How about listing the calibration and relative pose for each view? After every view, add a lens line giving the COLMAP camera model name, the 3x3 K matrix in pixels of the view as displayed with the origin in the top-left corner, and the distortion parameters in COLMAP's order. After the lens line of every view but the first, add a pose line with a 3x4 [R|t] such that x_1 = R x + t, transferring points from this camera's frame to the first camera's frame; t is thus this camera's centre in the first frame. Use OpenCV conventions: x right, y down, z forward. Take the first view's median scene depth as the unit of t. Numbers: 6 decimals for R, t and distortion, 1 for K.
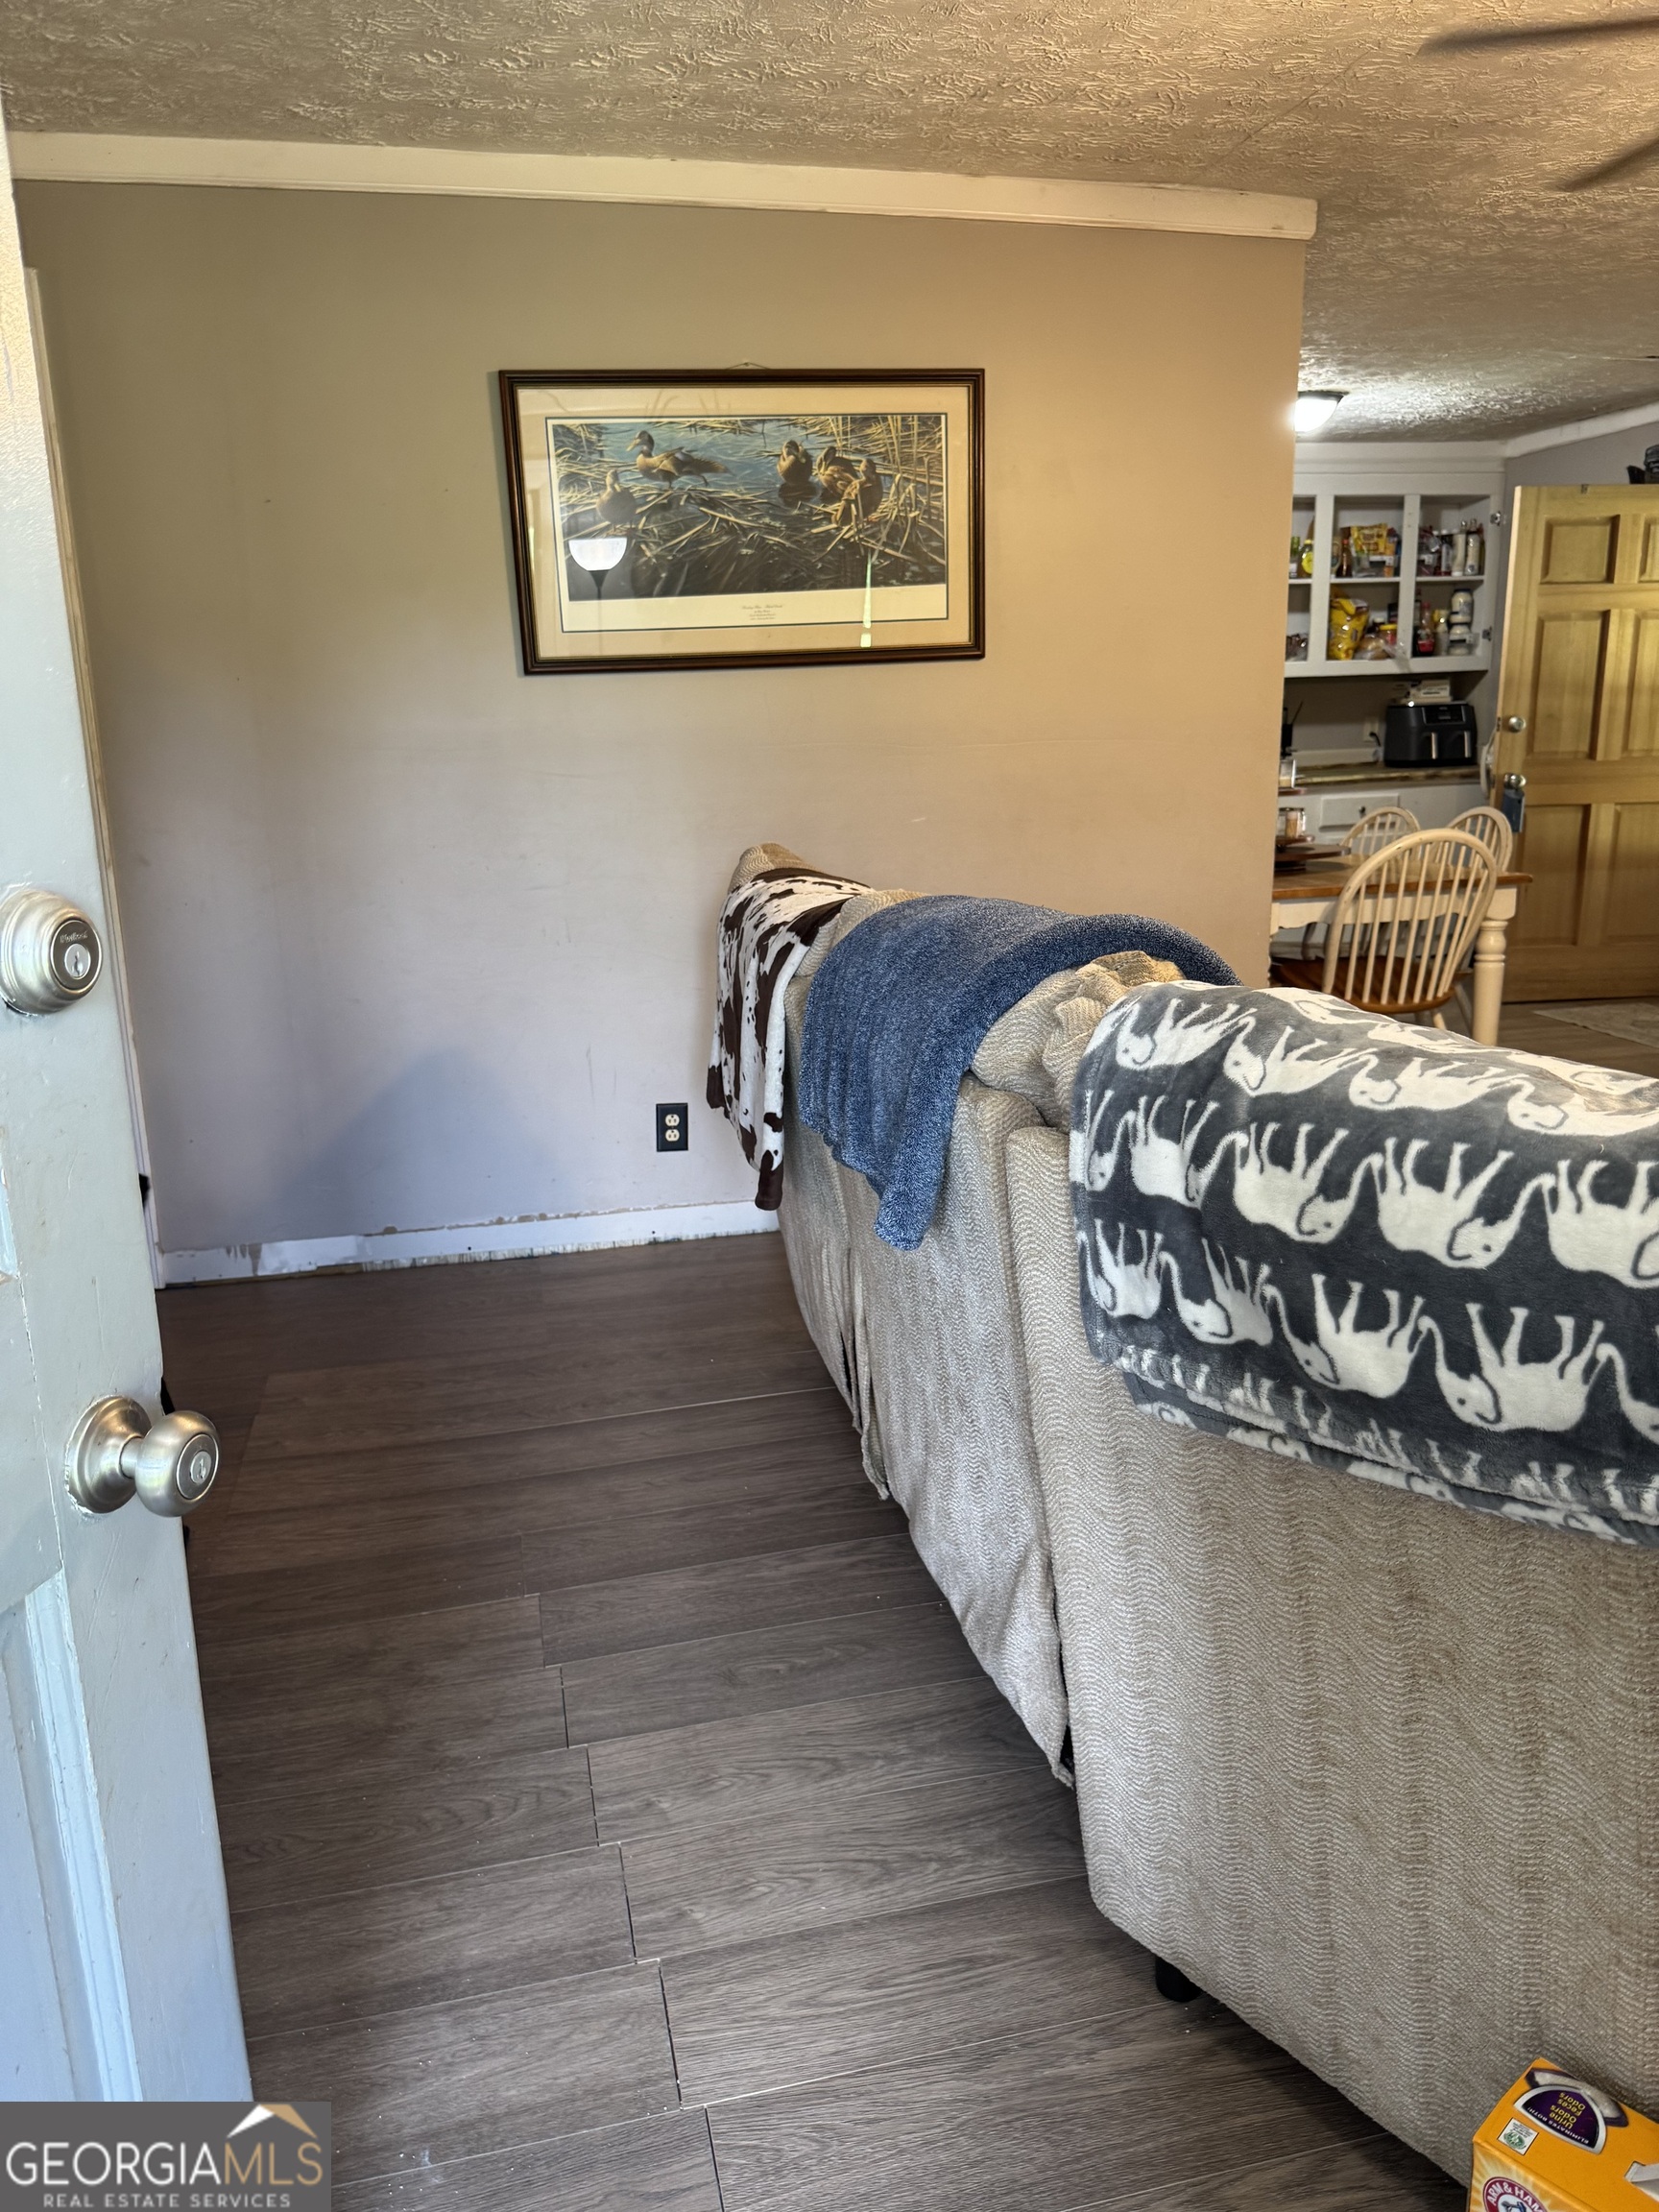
lens RADIAL K [[1570.4, 0, 832.9], [0, 1570.4, 1115.6], [0, 0, 1]] dist [0.005737, -0.001946]
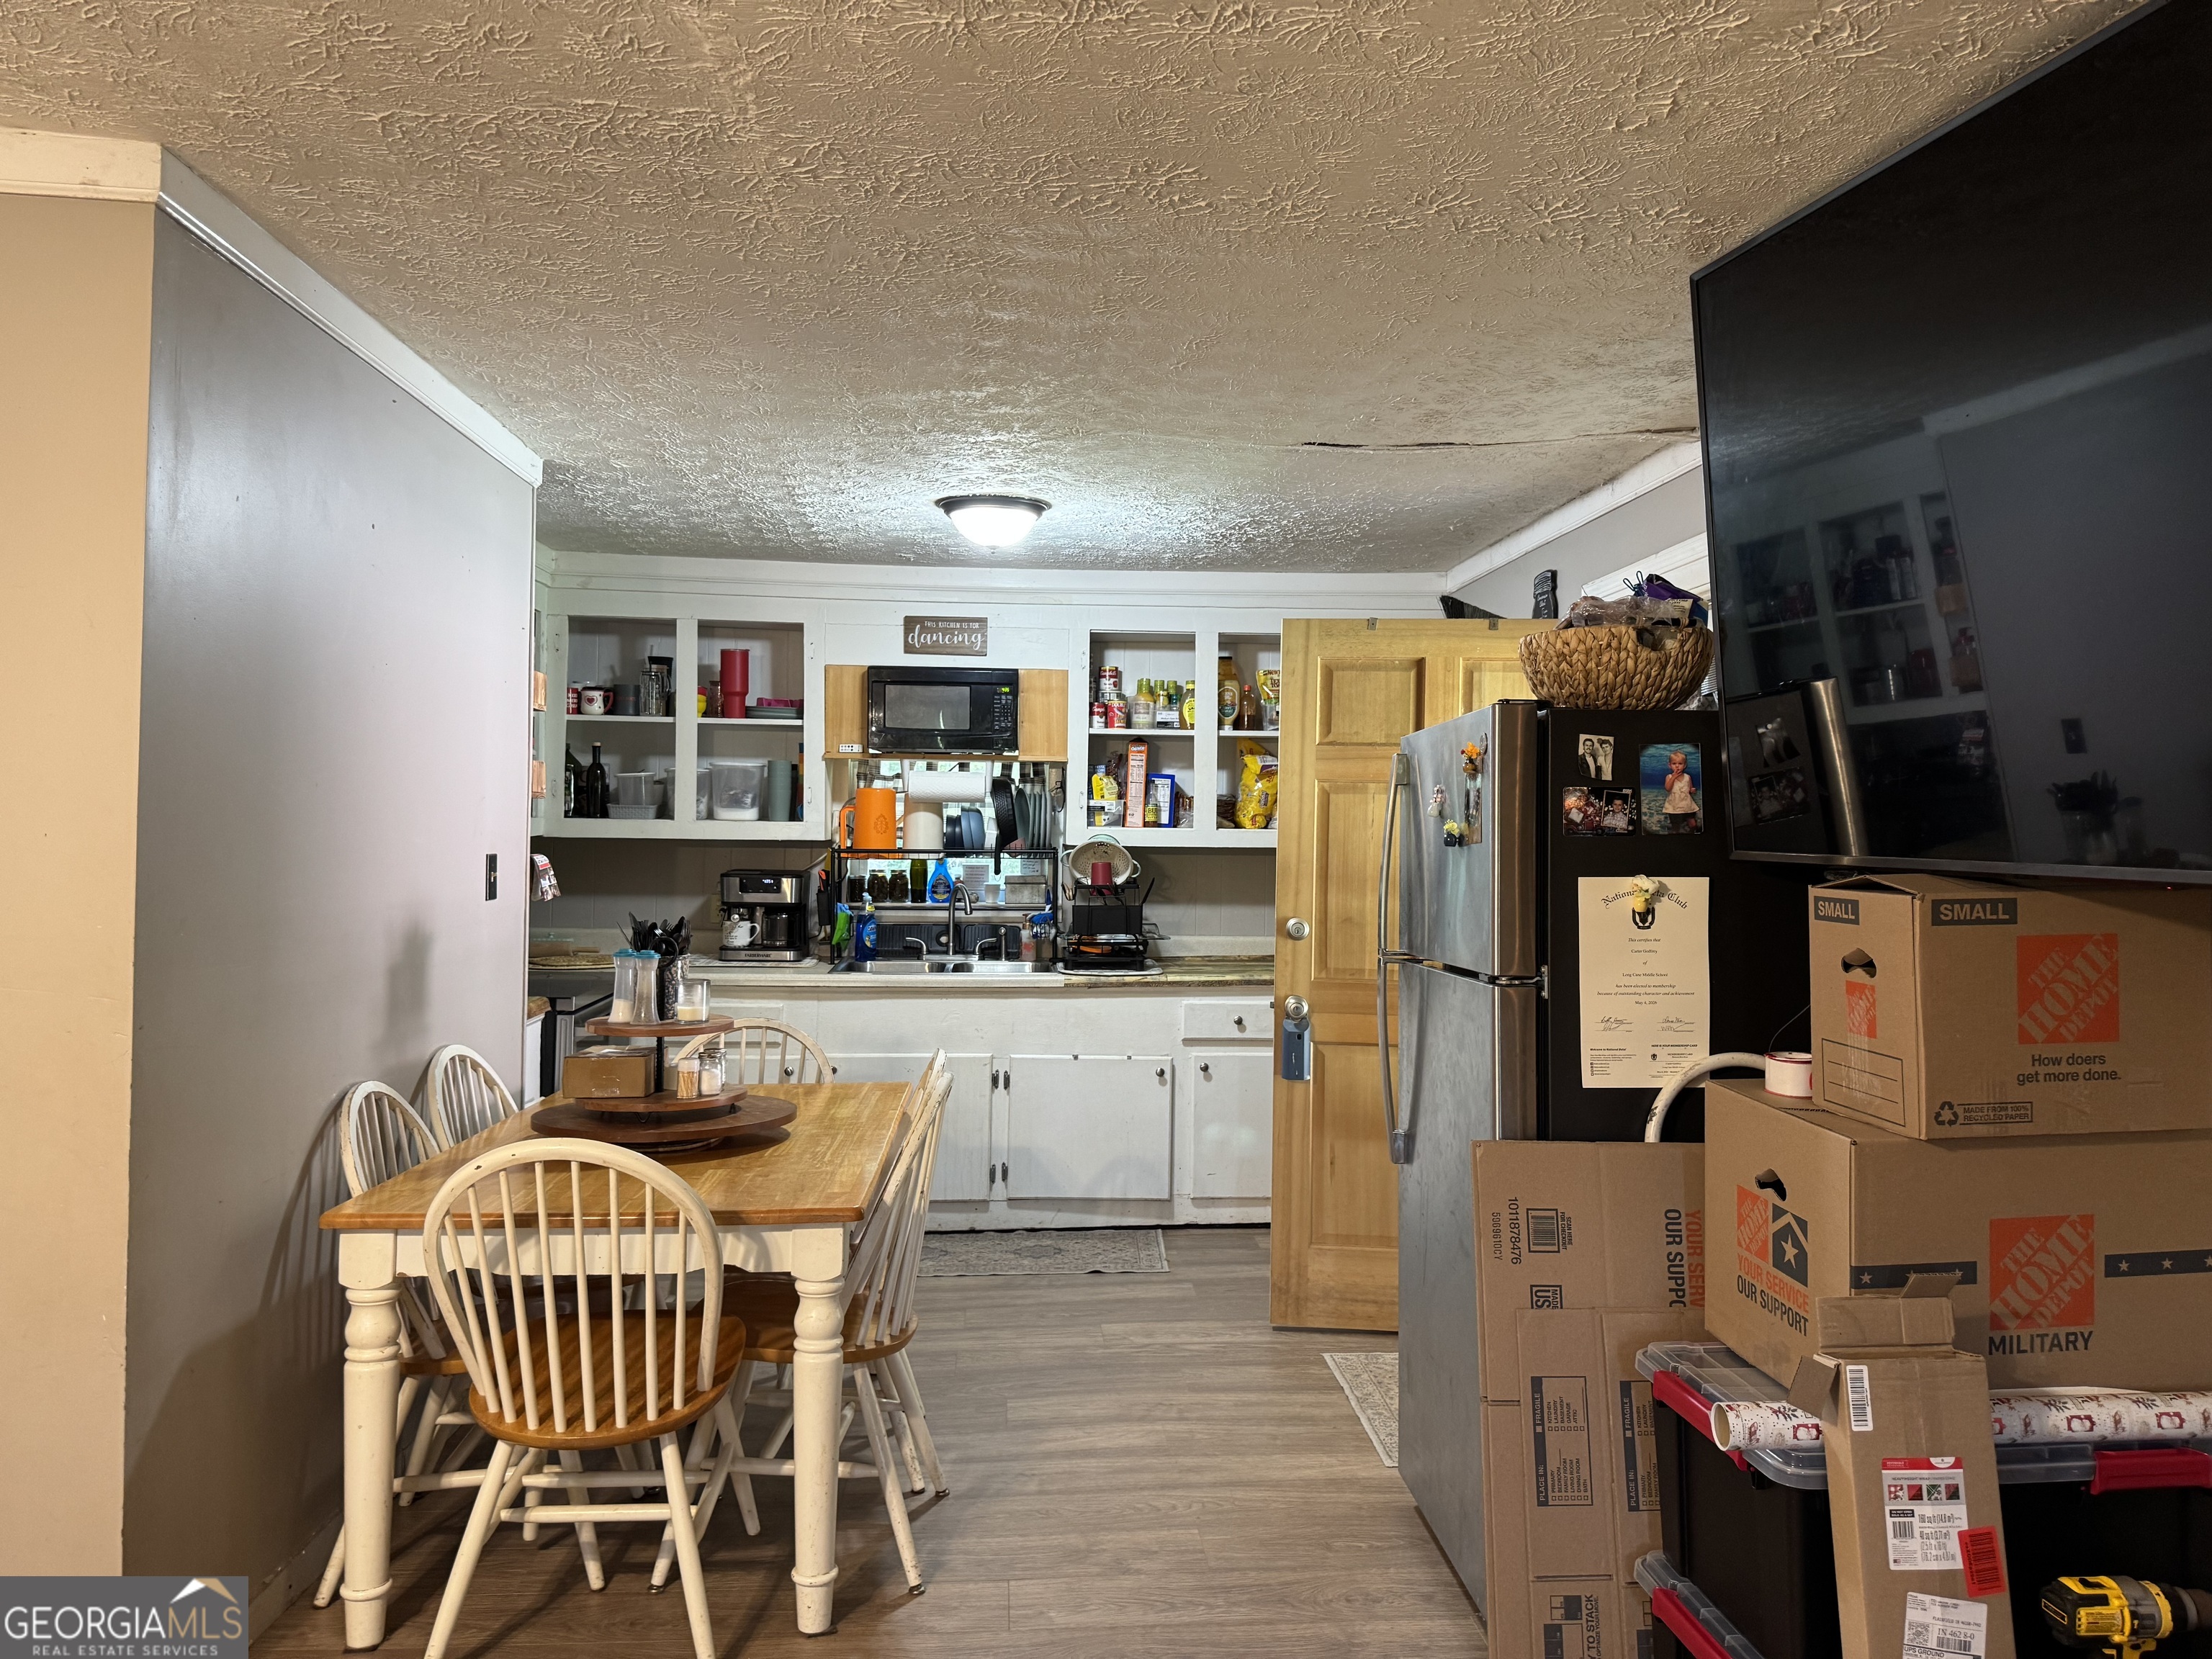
lens RADIAL K [[1514.4, 0, 1101.0], [0, 1514.4, 826.3], [0, 0, 1]] dist [0.161968, -0.327839]
pose [[0.984633, 0.035030, -0.171089, 0.463715], [-0.077762, 0.965139, -0.249919, -0.113256], [0.156370, 0.259383, 0.953032, 0.311314]]
